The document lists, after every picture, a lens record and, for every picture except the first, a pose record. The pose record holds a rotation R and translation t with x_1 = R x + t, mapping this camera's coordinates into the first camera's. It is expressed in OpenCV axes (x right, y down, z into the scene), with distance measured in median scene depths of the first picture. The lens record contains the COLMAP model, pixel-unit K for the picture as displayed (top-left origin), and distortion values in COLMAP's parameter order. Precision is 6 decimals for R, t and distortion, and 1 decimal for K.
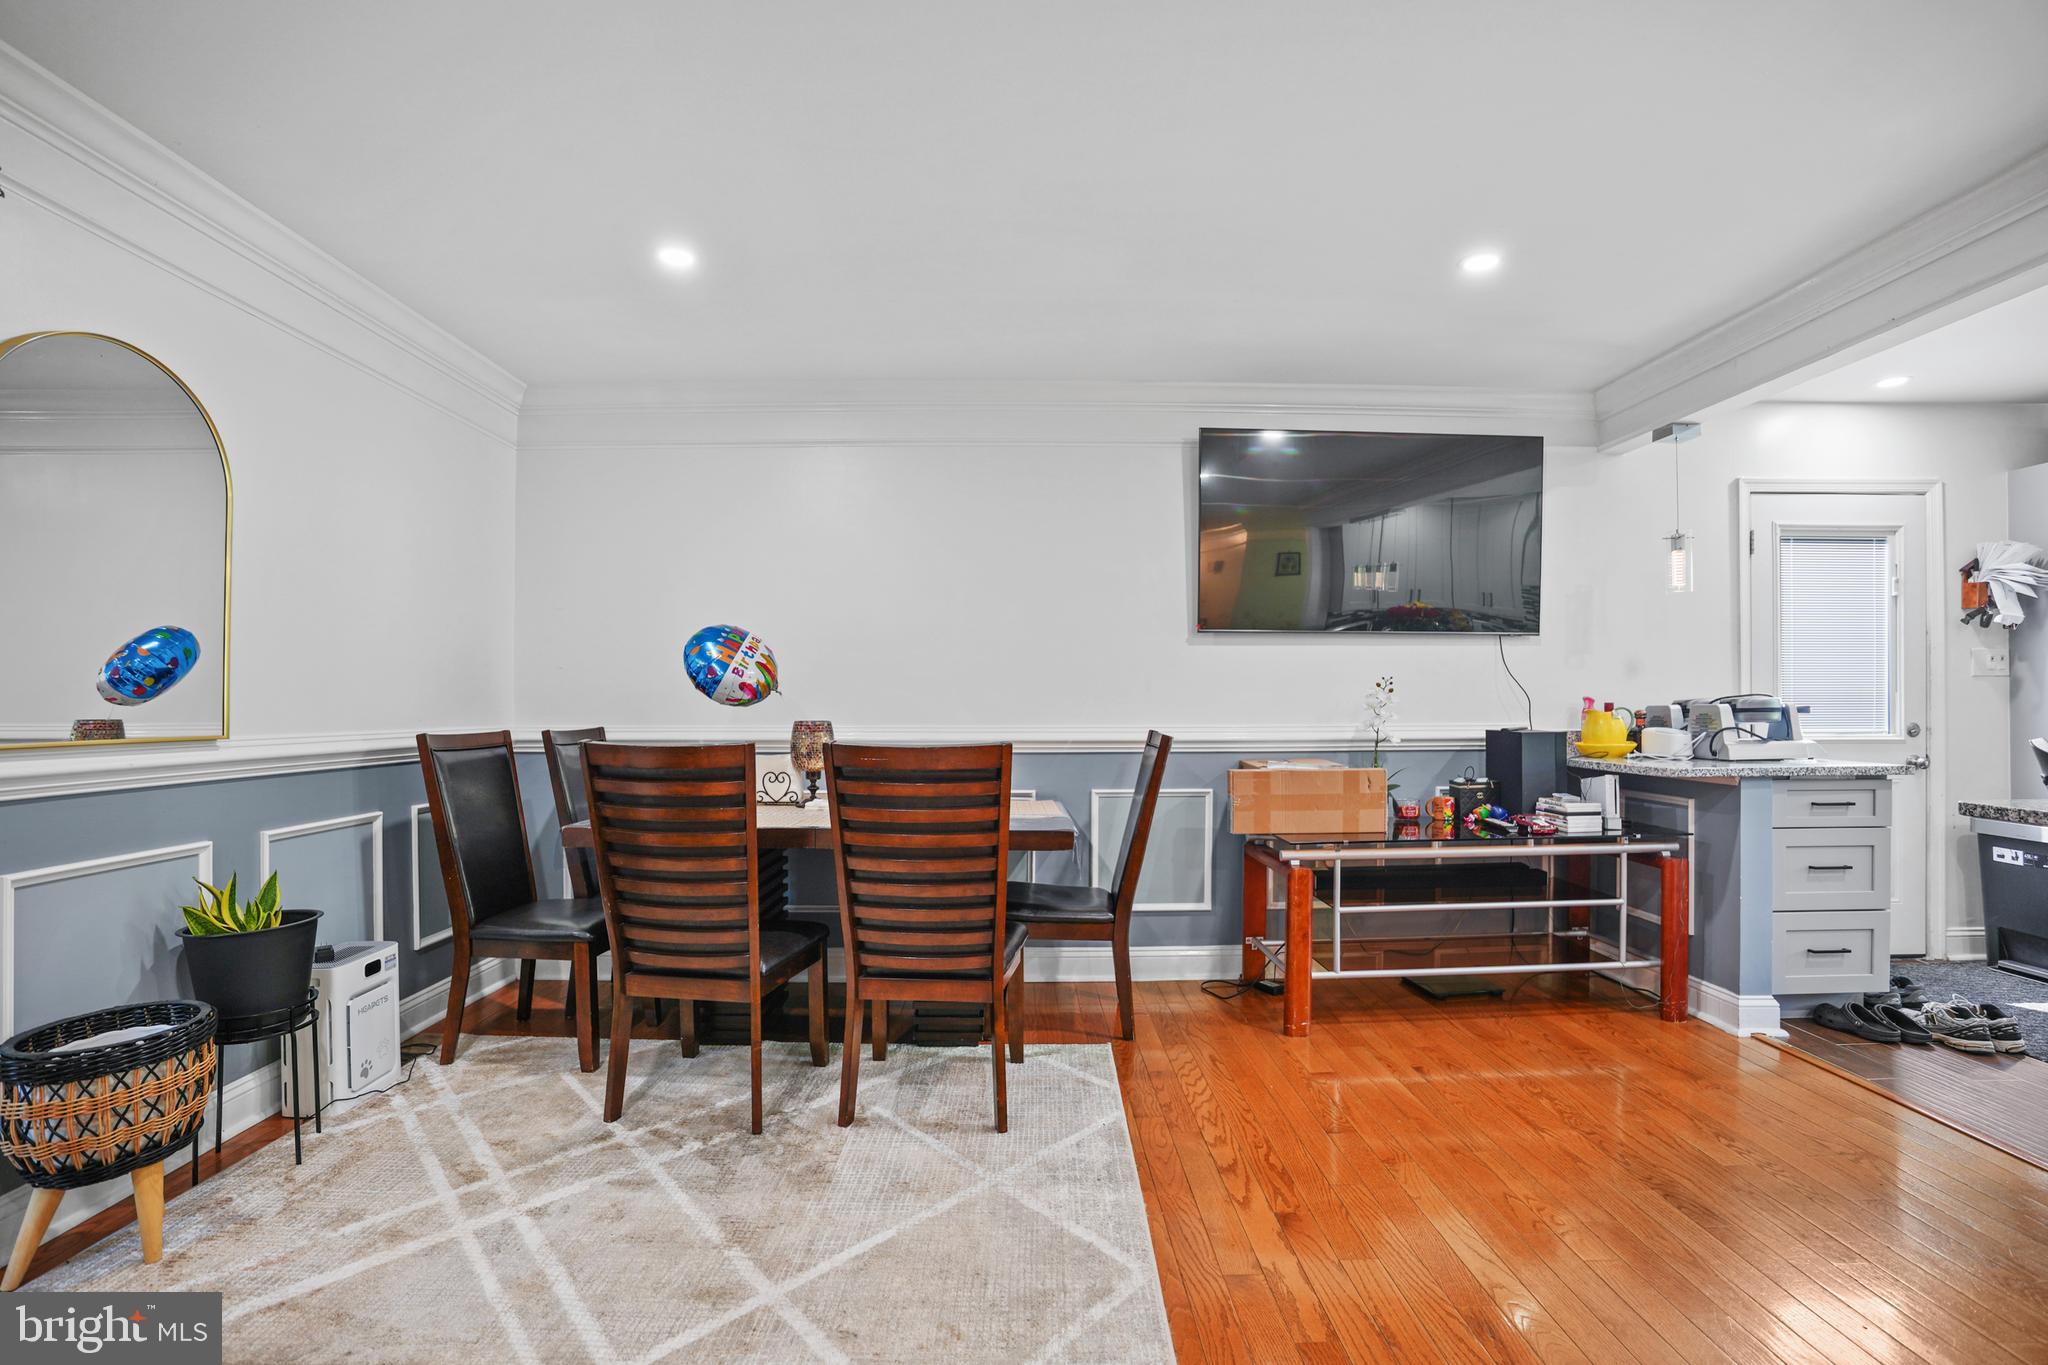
lens RADIAL K [[963.0, 0, 1024.0], [0, 963.0, 682.5], [0, 0, 1]] dist [0.011564, 0.000560]
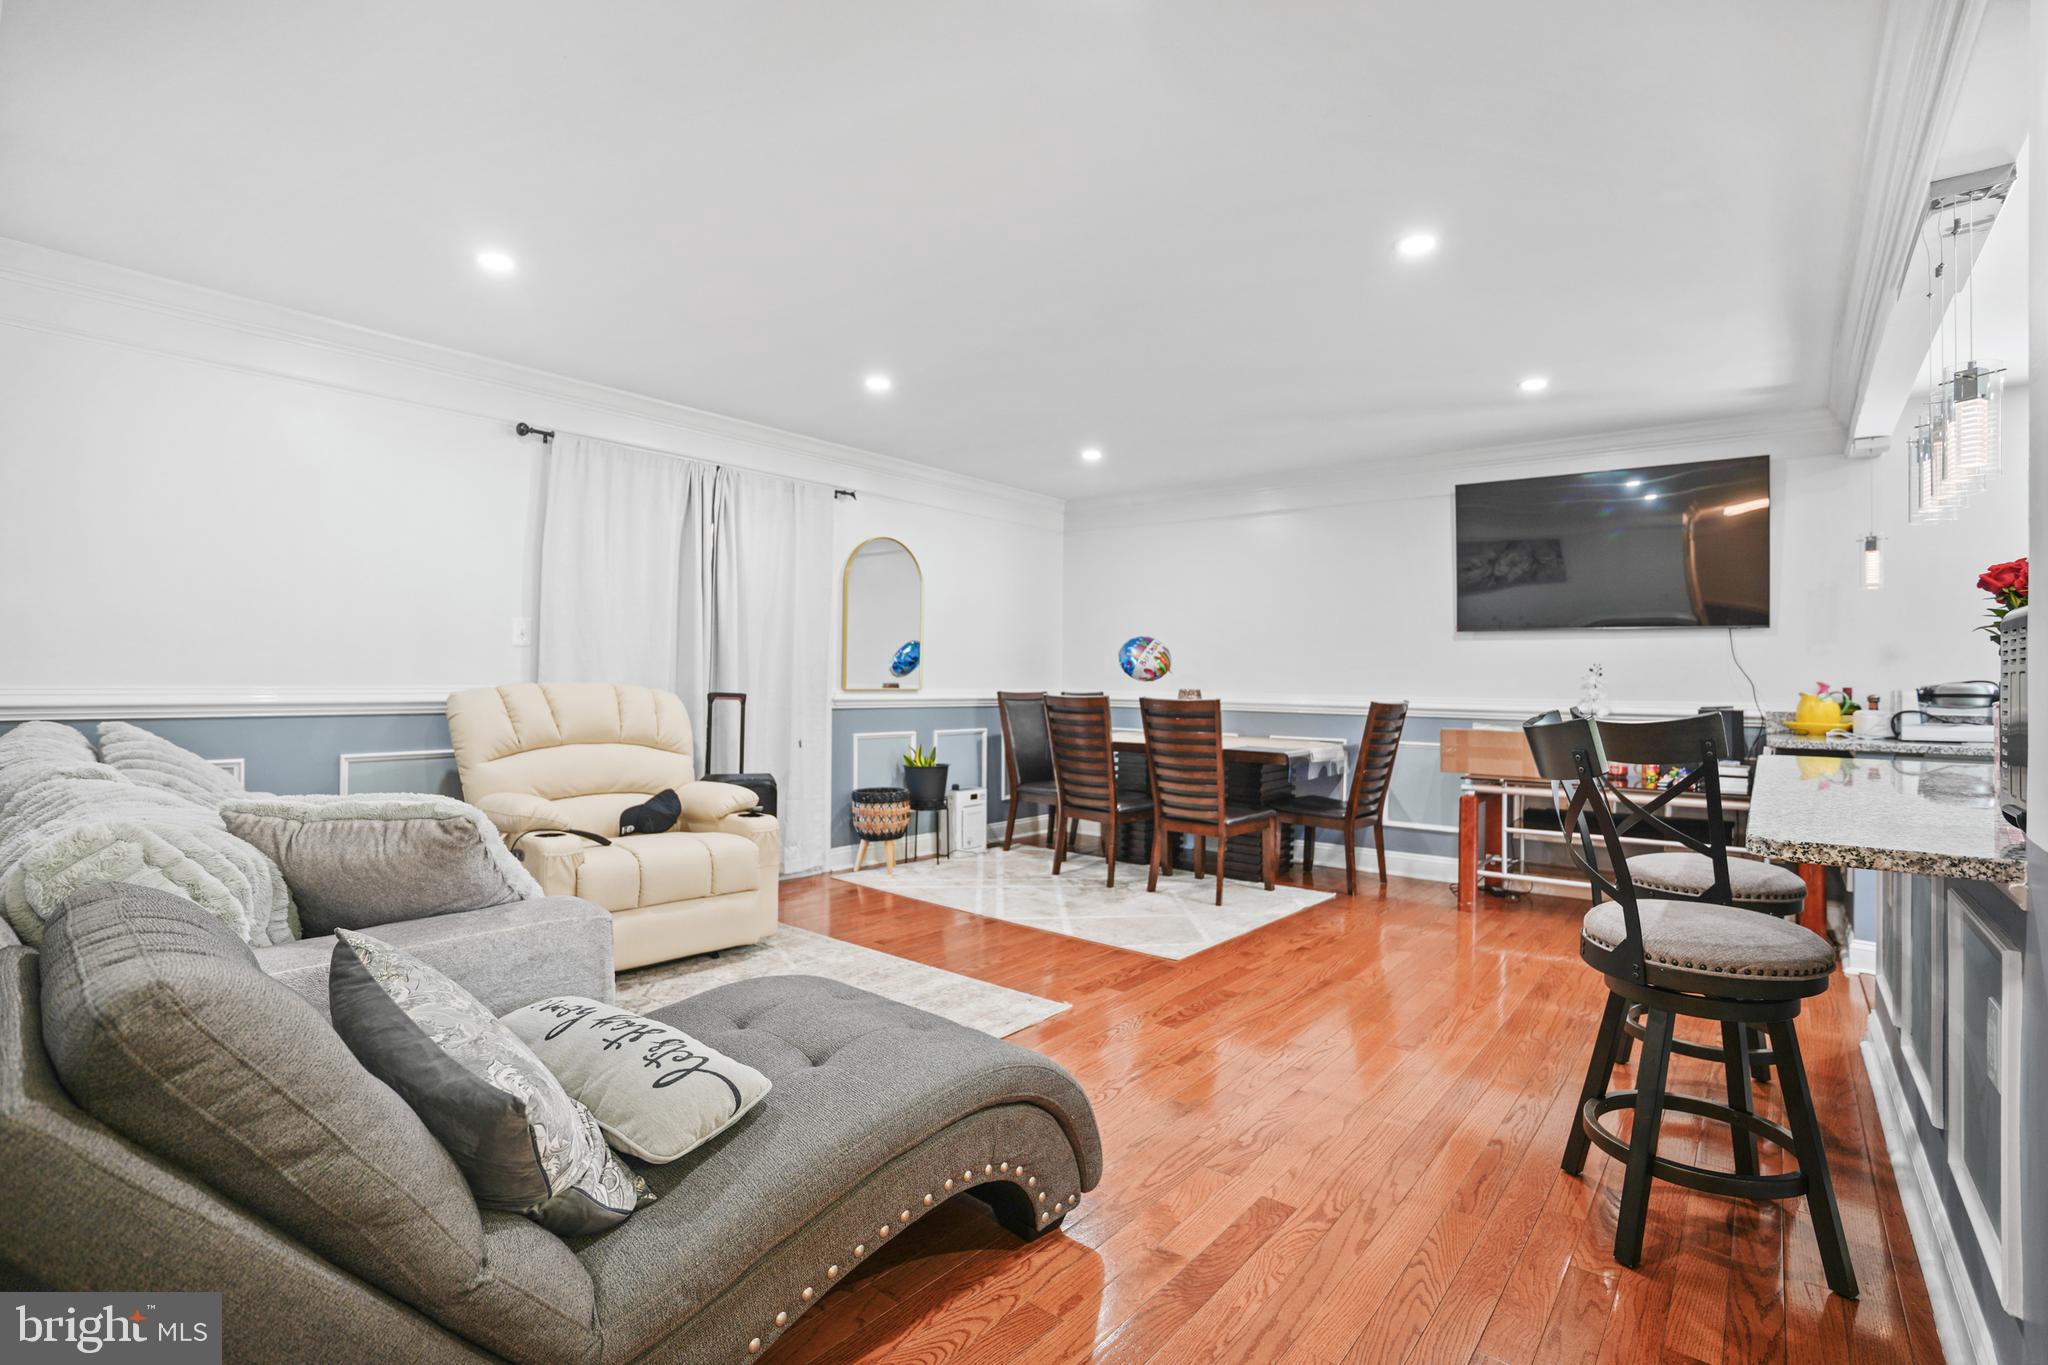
lens RADIAL K [[940.9, 0, 1024.0], [0, 940.9, 682.5], [0, 0, 1]] dist [0.001374, 0.000524]
pose [[0.780253, 0.010993, -0.625367, 0.694329], [-0.002476, 0.999892, 0.014488, 0.003458], [0.625459, -0.009756, 0.780196, -0.548827]]
